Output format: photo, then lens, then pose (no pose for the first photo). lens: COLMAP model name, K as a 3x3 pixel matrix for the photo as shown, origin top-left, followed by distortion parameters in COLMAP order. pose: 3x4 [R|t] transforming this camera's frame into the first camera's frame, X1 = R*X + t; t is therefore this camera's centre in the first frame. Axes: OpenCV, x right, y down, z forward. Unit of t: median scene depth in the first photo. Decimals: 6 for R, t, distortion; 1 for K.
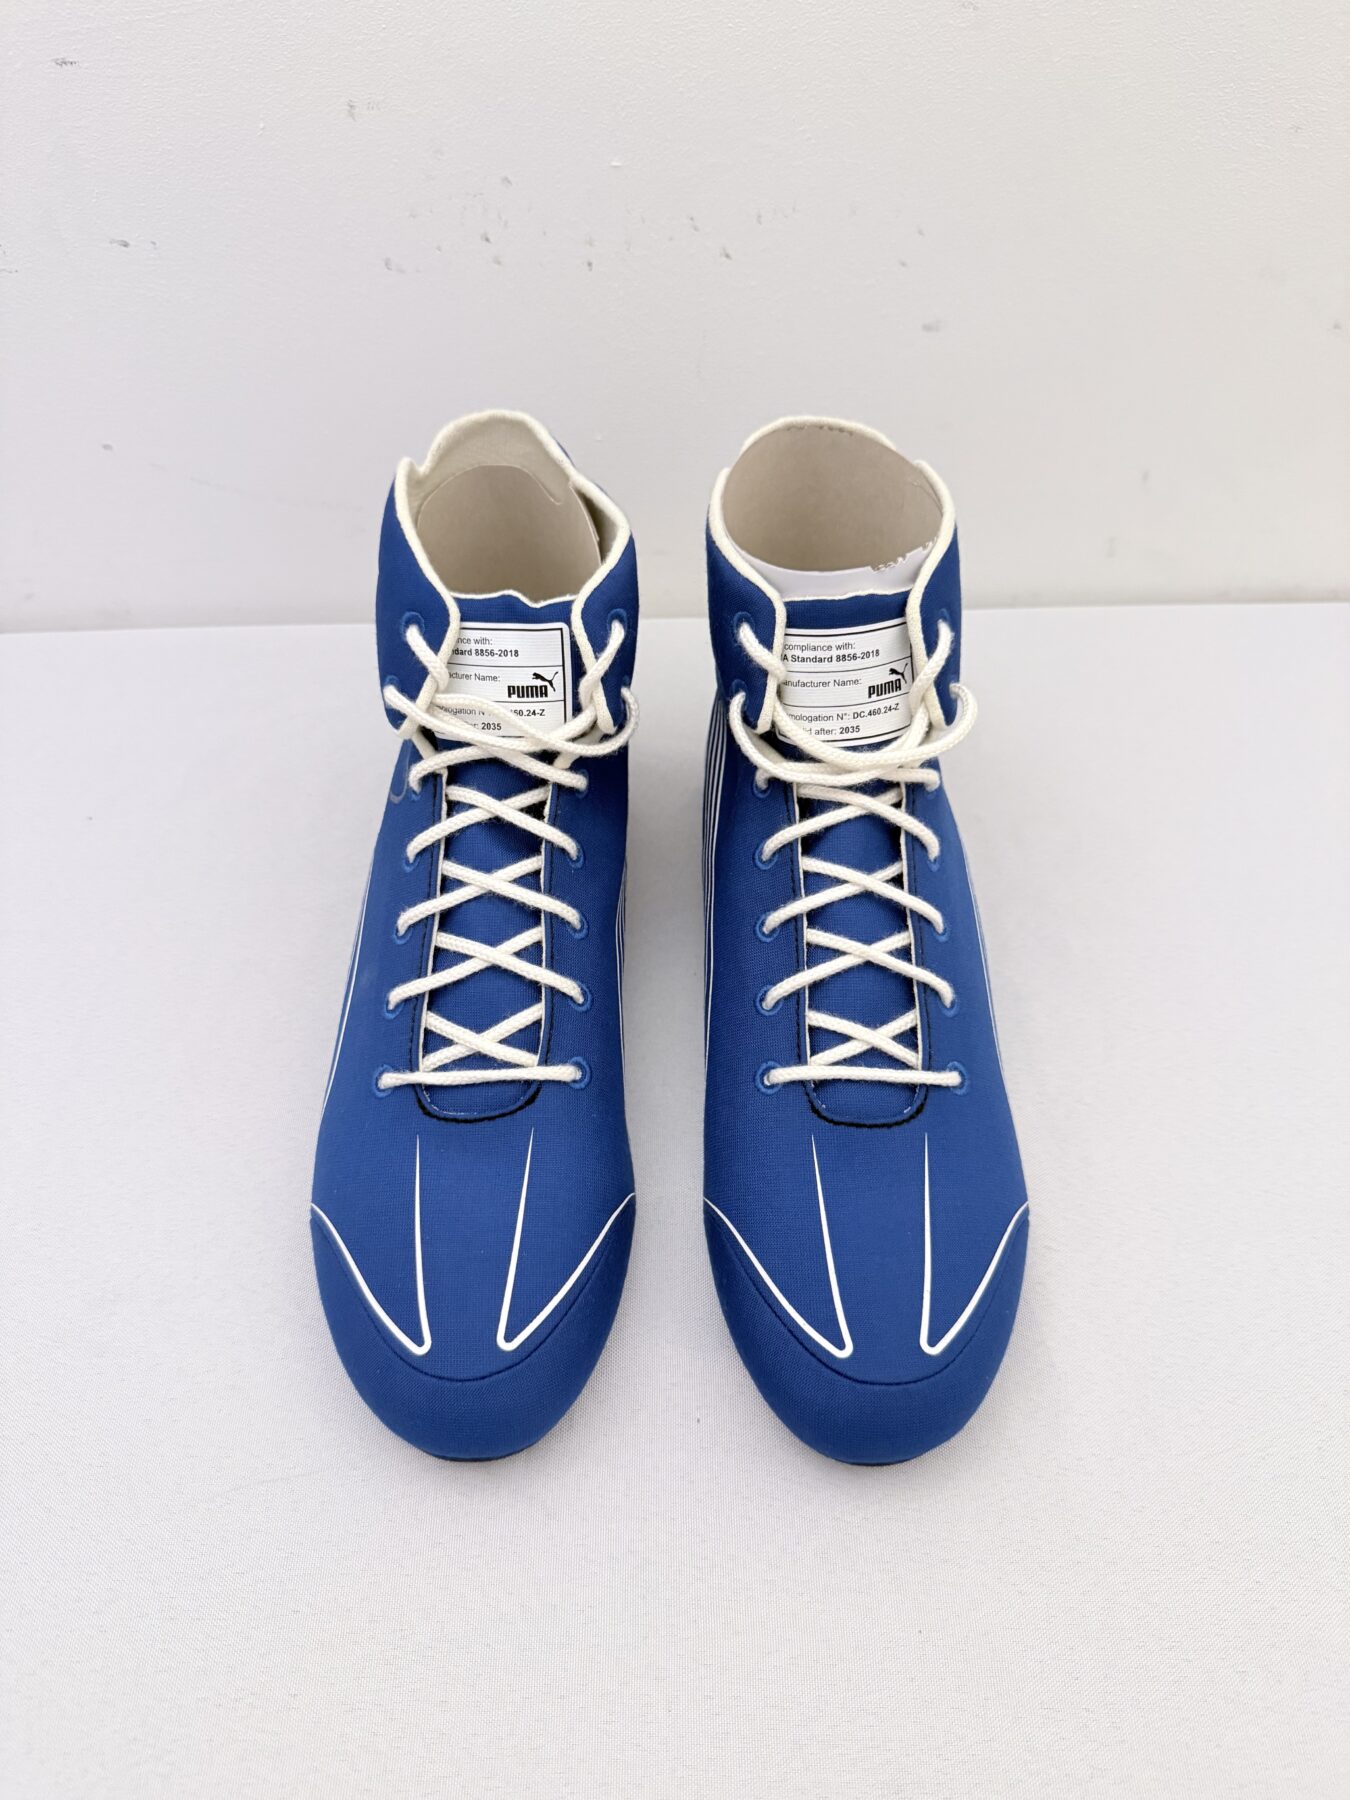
lens RADIAL K [[1310.9, 0, 690.9], [0, 1310.9, 899.6], [0, 0, 1]] dist [-0.010406, -0.005651]
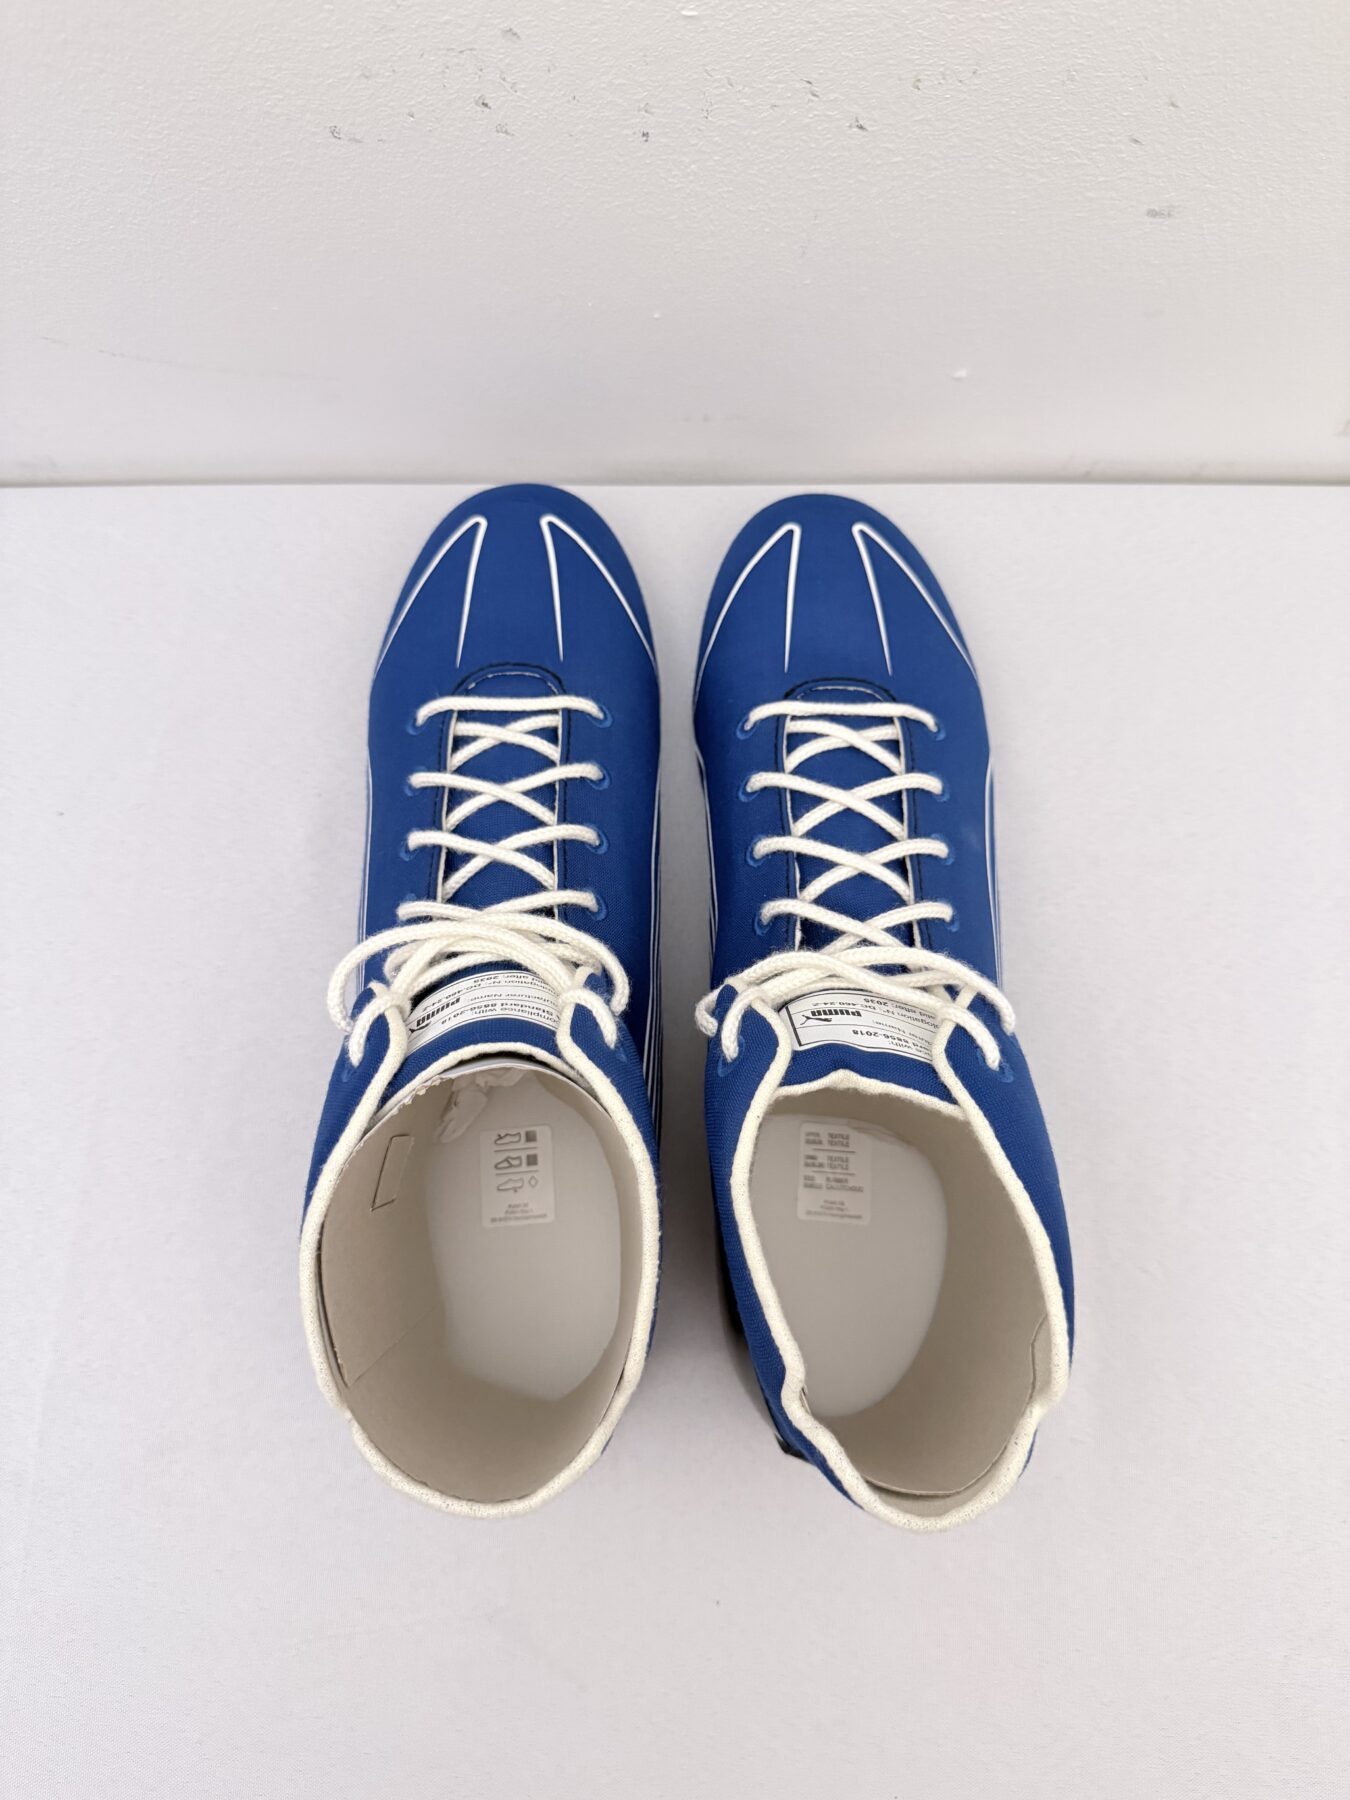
lens RADIAL K [[1310.9, 0, 690.9], [0, 1310.9, 899.6], [0, 0, 1]] dist [-0.010406, -0.005651]
pose [[0.997958, 0.057708, -0.027386, -0.020129], [-0.036339, 0.865499, 0.499590, -0.618994], [0.052533, -0.497575, 0.865829, 0.329755]]
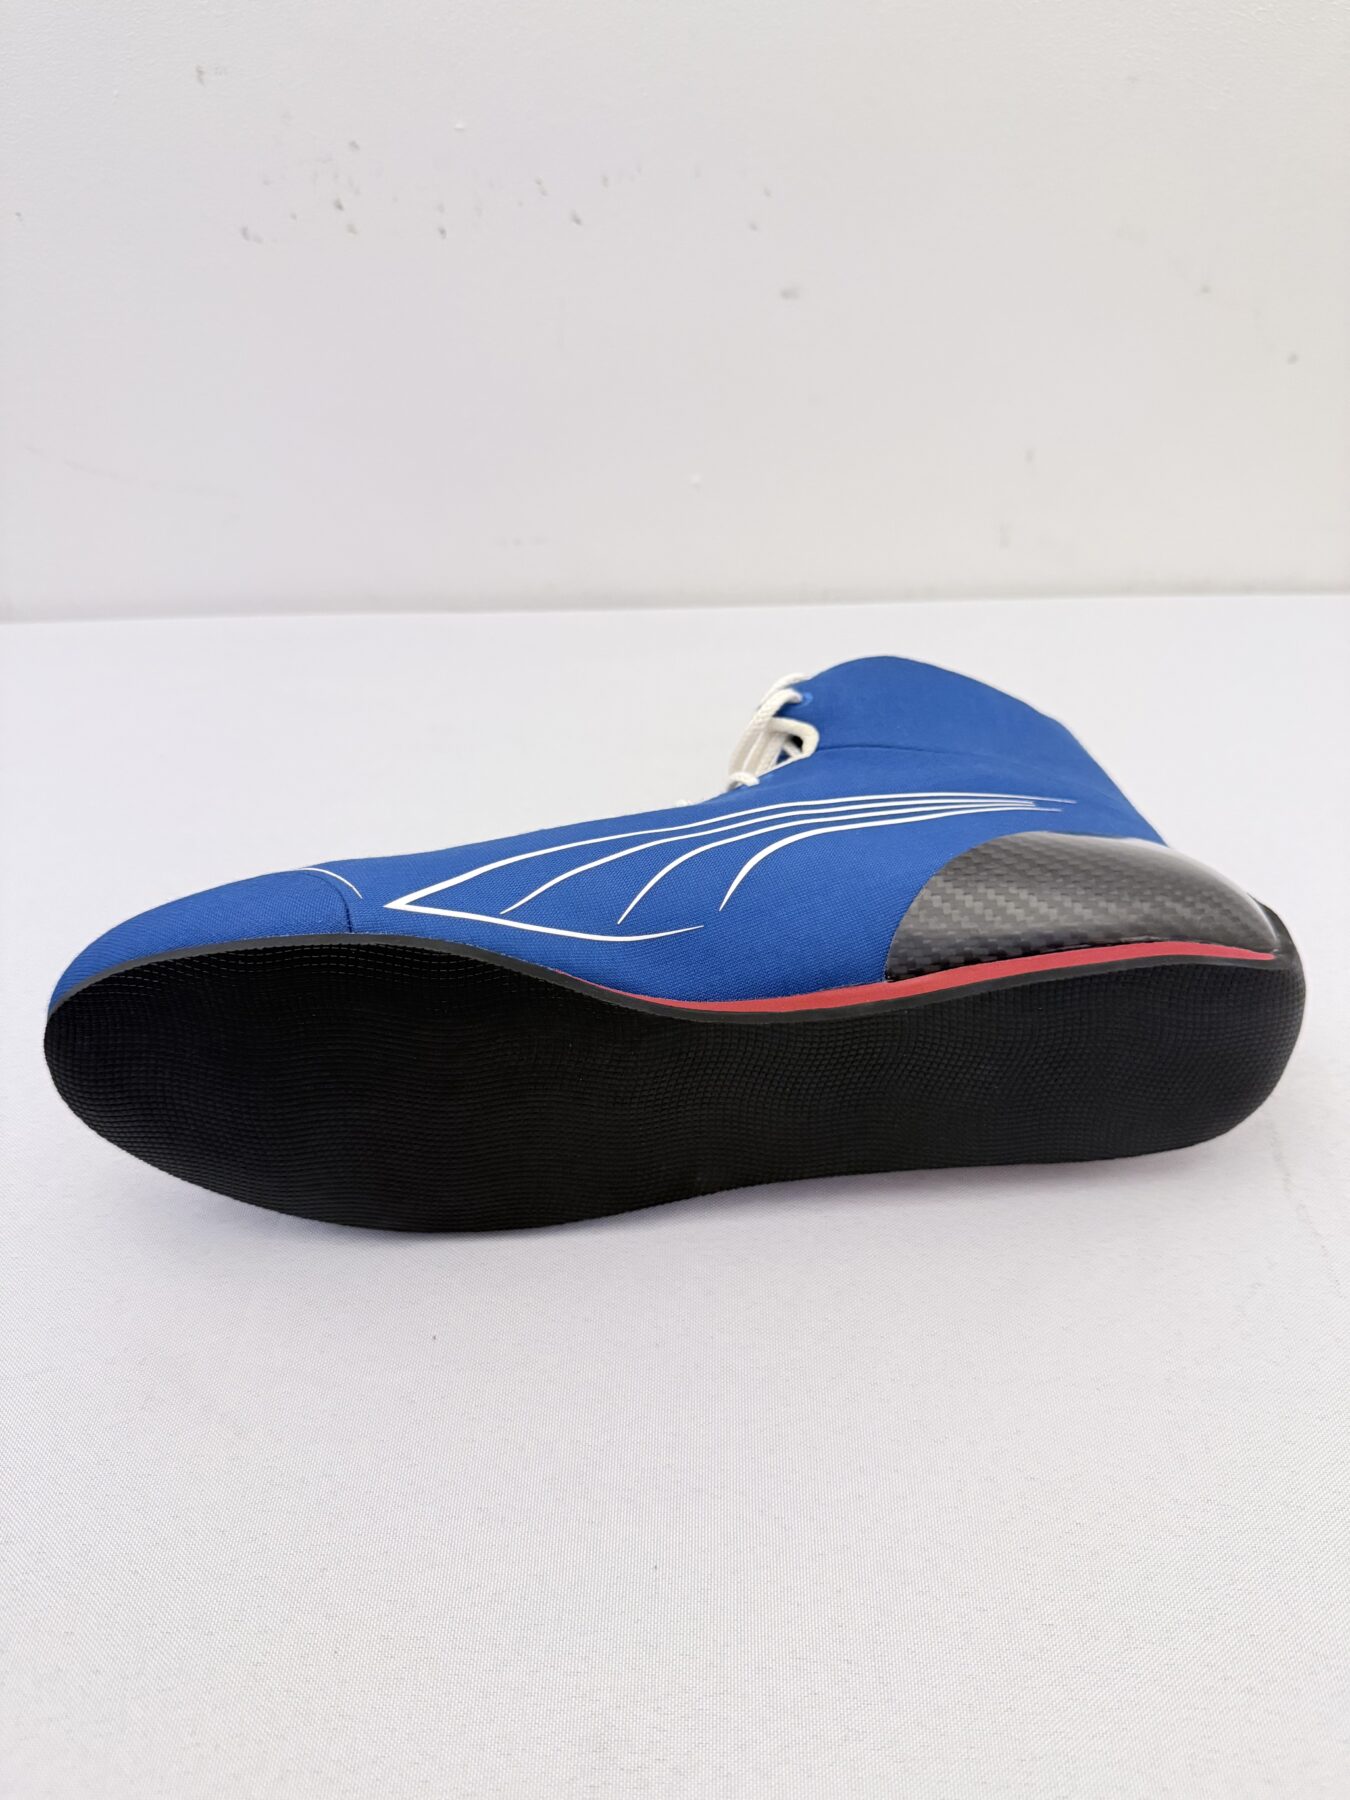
lens RADIAL K [[1310.9, 0, 690.9], [0, 1310.9, 899.6], [0, 0, 1]] dist [-0.010406, -0.005651]
pose [[0.999171, -0.001577, -0.040679, 0.200540], [-0.004704, 0.988084, -0.153844, 0.235448], [0.040437, 0.153908, 0.987257, 0.108018]]
